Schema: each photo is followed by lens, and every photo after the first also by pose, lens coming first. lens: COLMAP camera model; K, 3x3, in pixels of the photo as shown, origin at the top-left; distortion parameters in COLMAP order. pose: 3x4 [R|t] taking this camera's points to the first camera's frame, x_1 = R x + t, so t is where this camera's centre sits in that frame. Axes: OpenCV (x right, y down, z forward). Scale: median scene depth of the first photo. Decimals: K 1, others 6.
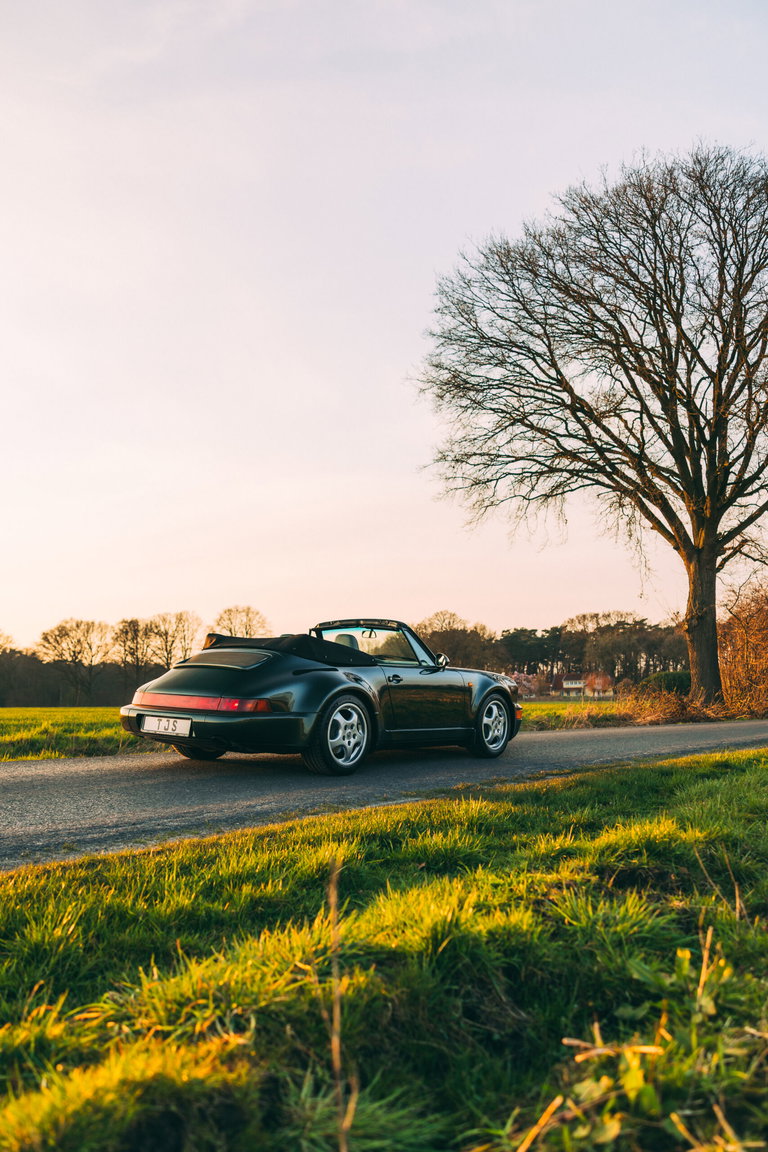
lens RADIAL K [[928.0, 0, 380.4], [0, 928.0, 573.7], [0, 0, 1]] dist [0.003503, -0.006414]
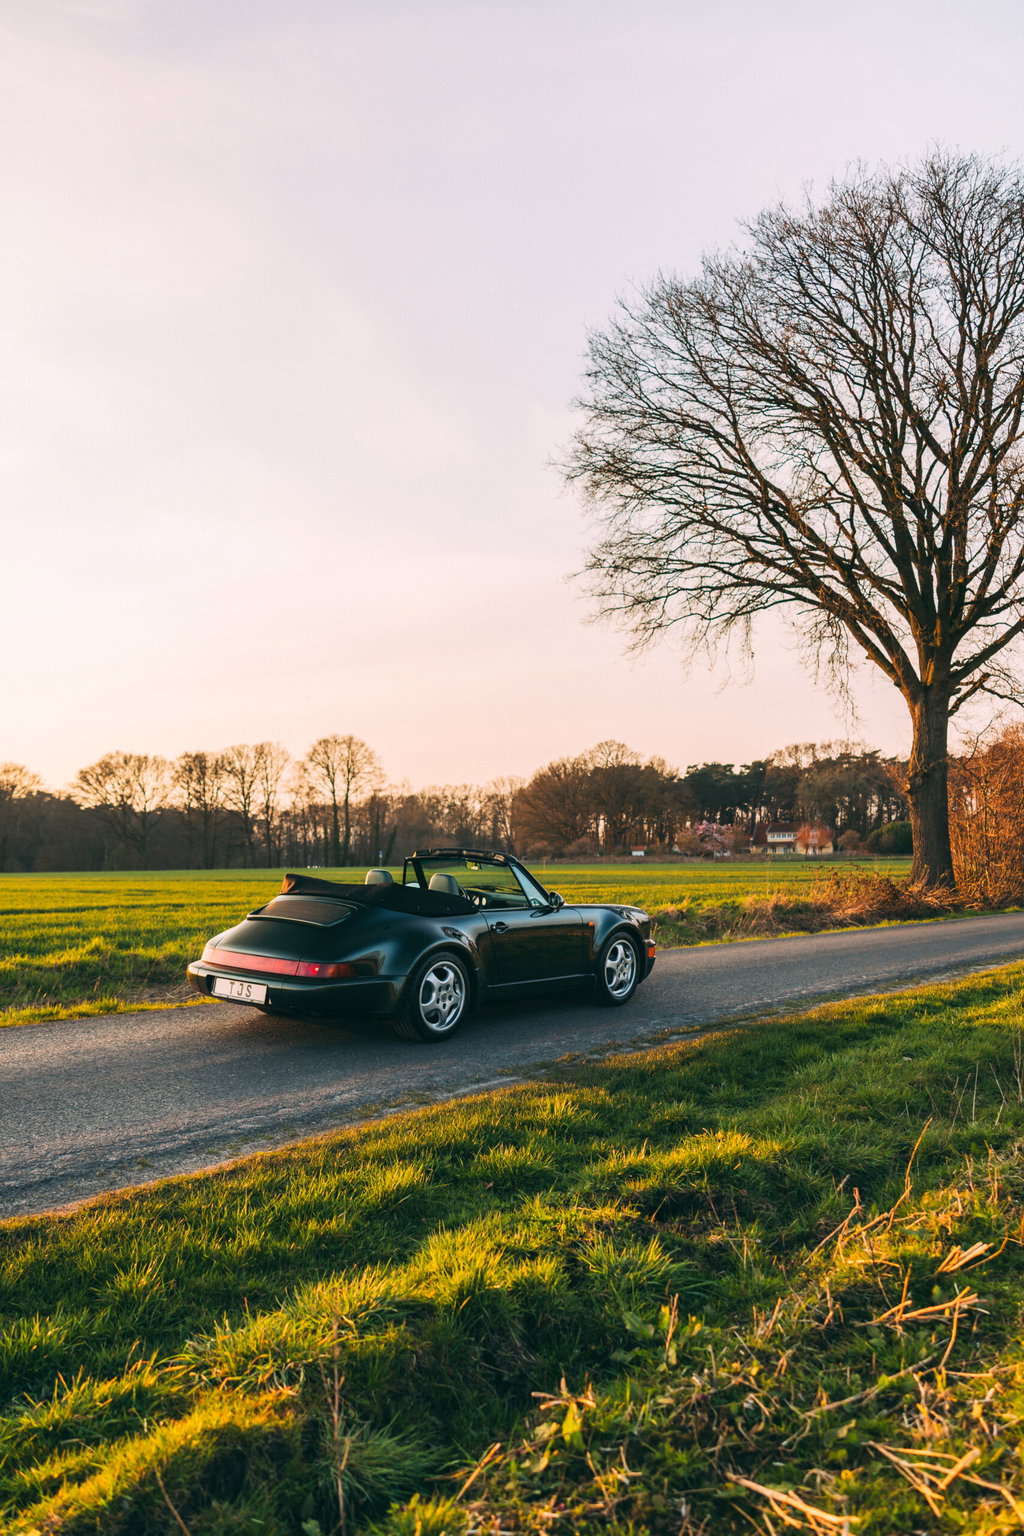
lens RADIAL K [[1237.3, 0, 514.0], [0, 1237.3, 766.4], [0, 0, 1]] dist [0.003503, -0.006414]
pose [[0.999943, -0.001973, -0.010472, 0.031198], [0.002636, 0.997967, 0.063680, -0.082949], [0.010325, -0.063704, 0.997915, -0.116728]]
